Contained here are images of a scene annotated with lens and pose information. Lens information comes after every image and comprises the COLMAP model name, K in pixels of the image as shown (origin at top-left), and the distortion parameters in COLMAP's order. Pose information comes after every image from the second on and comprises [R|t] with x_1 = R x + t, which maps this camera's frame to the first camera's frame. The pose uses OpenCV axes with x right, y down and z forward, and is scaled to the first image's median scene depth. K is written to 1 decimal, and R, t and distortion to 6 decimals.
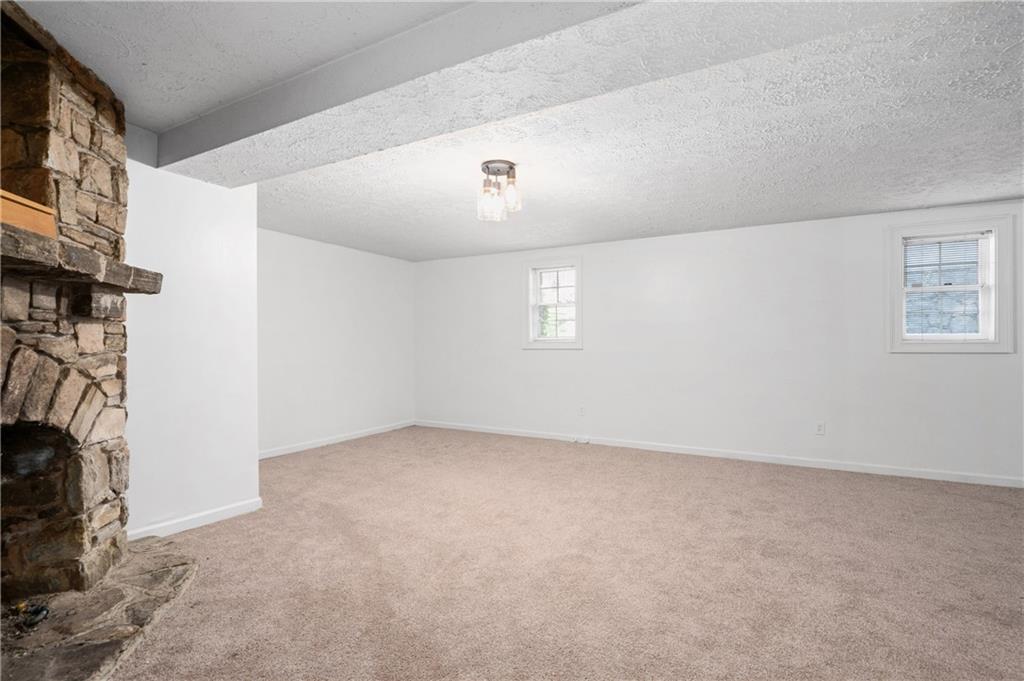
lens RADIAL K [[478.4, 0, 510.7], [0, 478.4, 339.4], [0, 0, 1]] dist [0.000858, -0.000034]
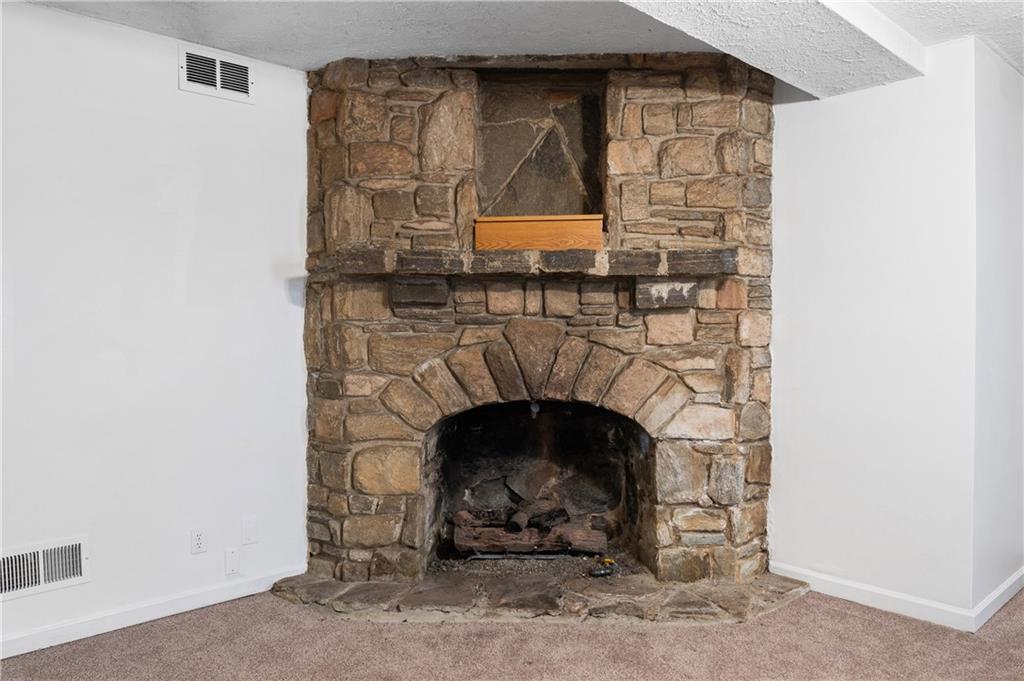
lens RADIAL K [[772.4, 0, 511.4], [0, 772.4, 348.0], [0, 0, 1]] dist [-0.009328, 0.002796]
pose [[-0.286048, 0.020159, -0.958003, 0.756640], [0.013032, 0.999768, 0.017147, 0.005058], [0.958127, -0.007580, -0.286244, 1.199000]]
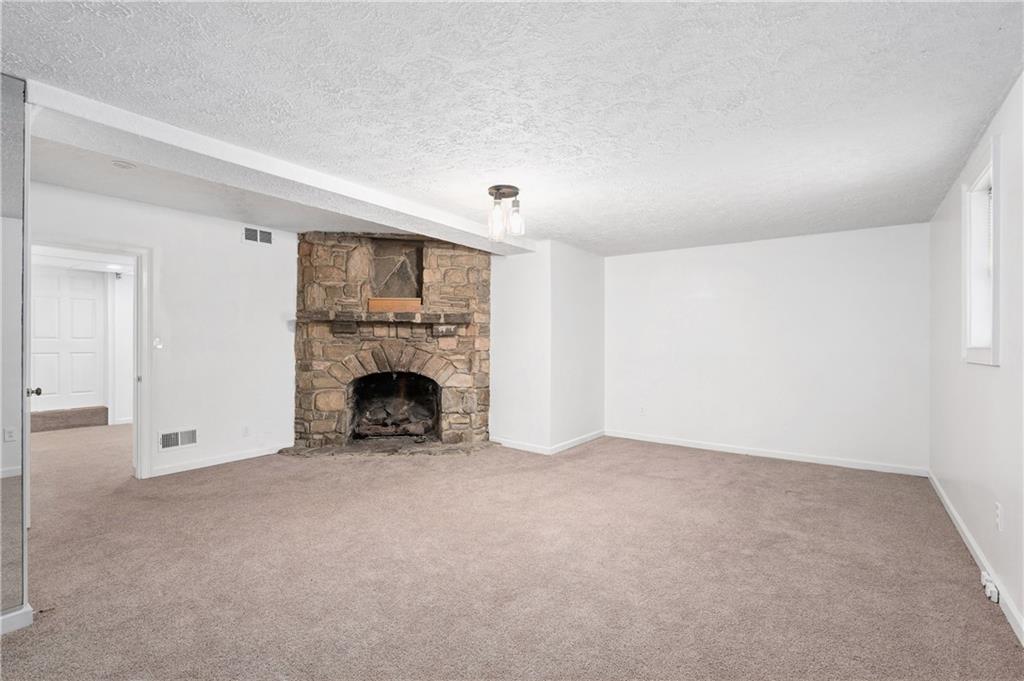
lens RADIAL K [[478.4, 0, 508.4], [0, 478.4, 341.1], [0, 0, 1]] dist [0.000858, -0.000034]
pose [[-0.127507, -0.003782, -0.991830, 1.608685], [0.003622, 0.999984, -0.004279, -0.004258], [0.991831, -0.004138, -0.127492, 1.709708]]
